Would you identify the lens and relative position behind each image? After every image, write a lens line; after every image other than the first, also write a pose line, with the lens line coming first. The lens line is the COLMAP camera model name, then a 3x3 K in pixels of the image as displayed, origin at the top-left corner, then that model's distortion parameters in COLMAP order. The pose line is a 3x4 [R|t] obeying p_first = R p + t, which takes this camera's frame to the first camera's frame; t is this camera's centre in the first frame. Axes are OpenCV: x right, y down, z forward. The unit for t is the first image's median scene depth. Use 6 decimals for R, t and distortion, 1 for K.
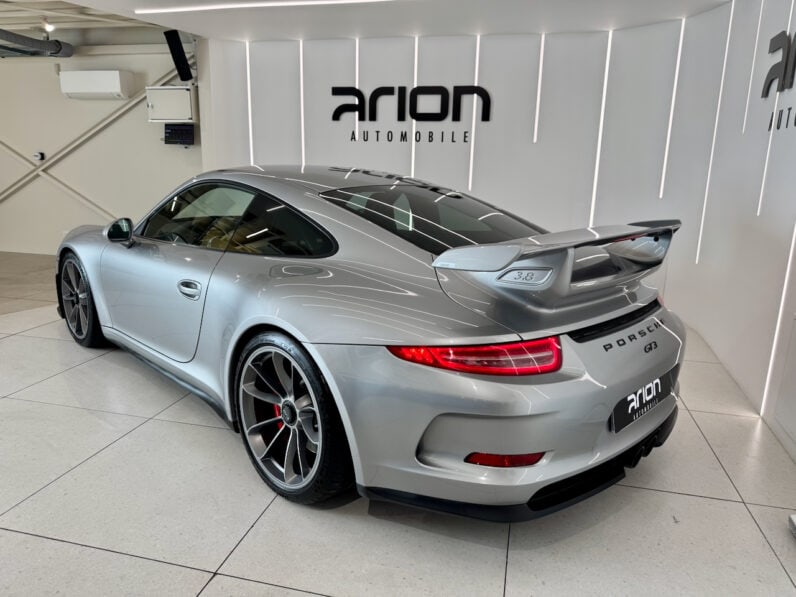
lens RADIAL K [[567.0, 0, 403.7], [0, 567.0, 301.0], [0, 0, 1]] dist [0.037637, -0.049006]
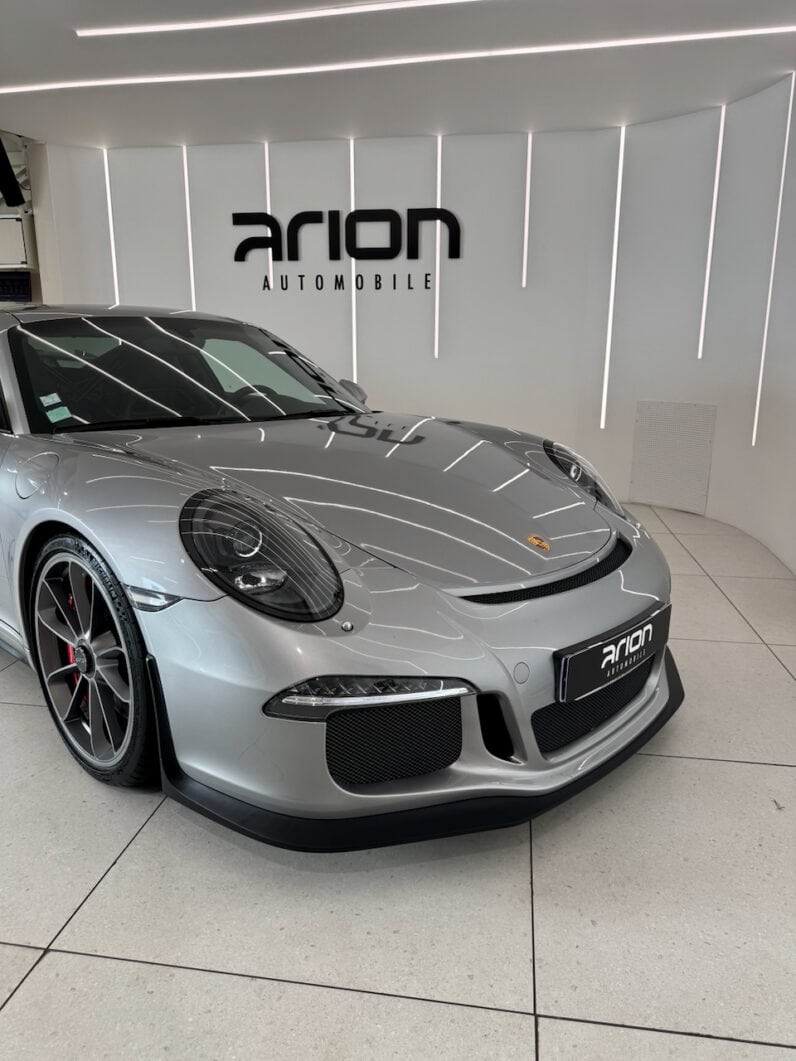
lens RADIAL K [[755.8, 0, 406.6], [0, 755.8, 534.8], [0, 0, 1]] dist [0.037637, -0.049006]
pose [[0.996281, -0.040494, 0.076051, -0.000914], [0.039989, 0.999167, 0.008163, 0.017966], [-0.076318, -0.005092, 0.997071, 0.059732]]
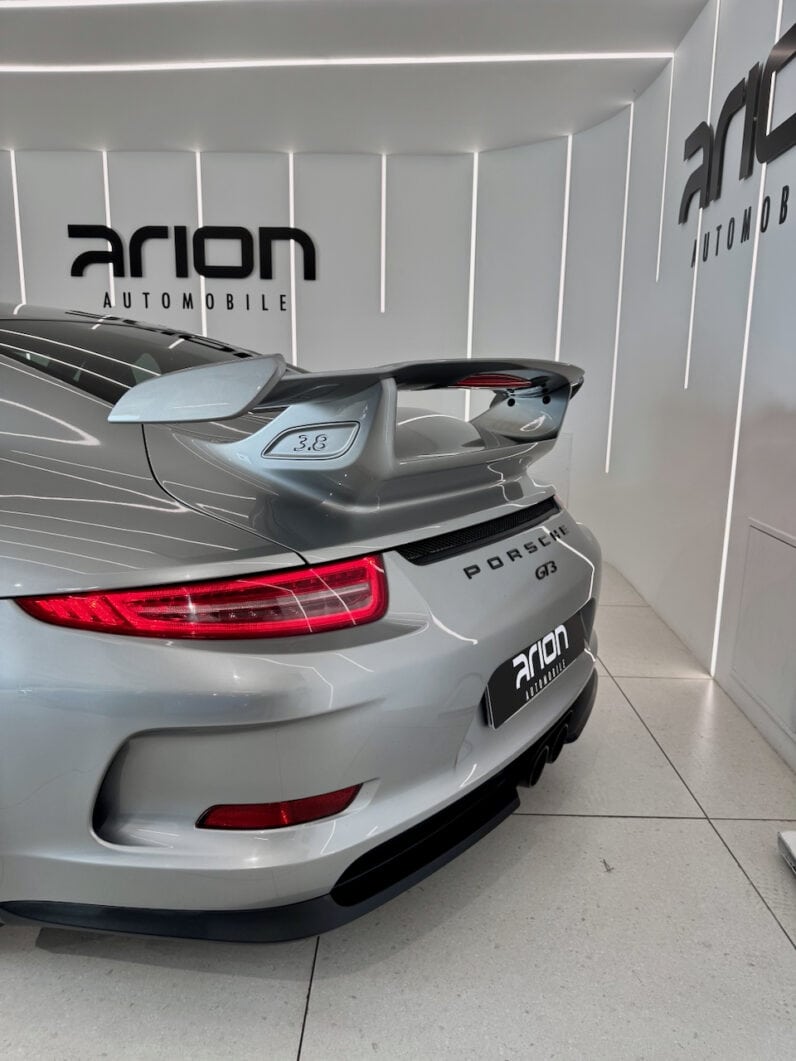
lens RADIAL K [[755.8, 0, 405.9], [0, 755.8, 534.8], [0, 0, 1]] dist [0.037637, -0.049006]
pose [[0.975922, -0.051700, 0.211902, 0.047287], [0.058825, 0.997891, -0.027456, 0.020216], [-0.210036, 0.039260, 0.976905, 0.099864]]
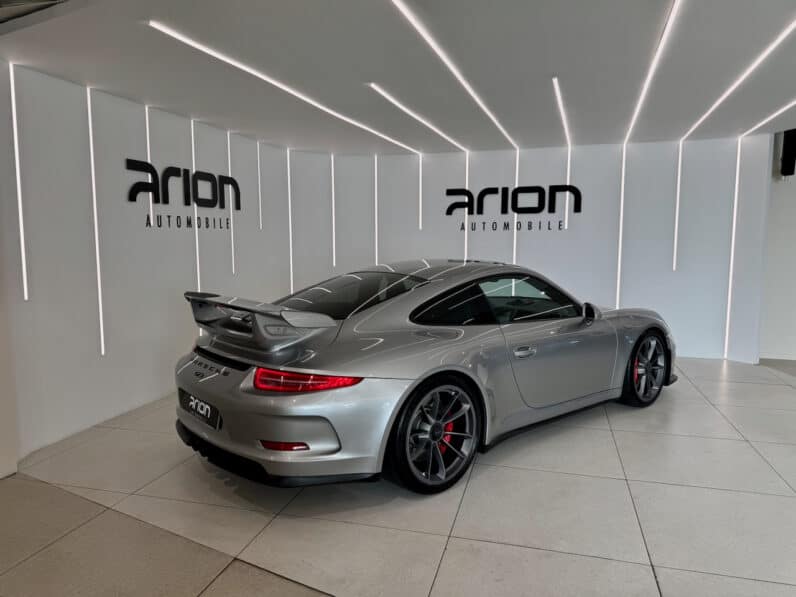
lens RADIAL K [[567.0, 0, 407.2], [0, 567.0, 284.9], [0, 0, 1]] dist [0.037637, -0.049006]
pose [[0.017460, -0.105679, 0.994247, -0.918216], [0.232587, 0.967549, 0.098757, -0.208118], [-0.972419, 0.229525, 0.041473, 0.669258]]
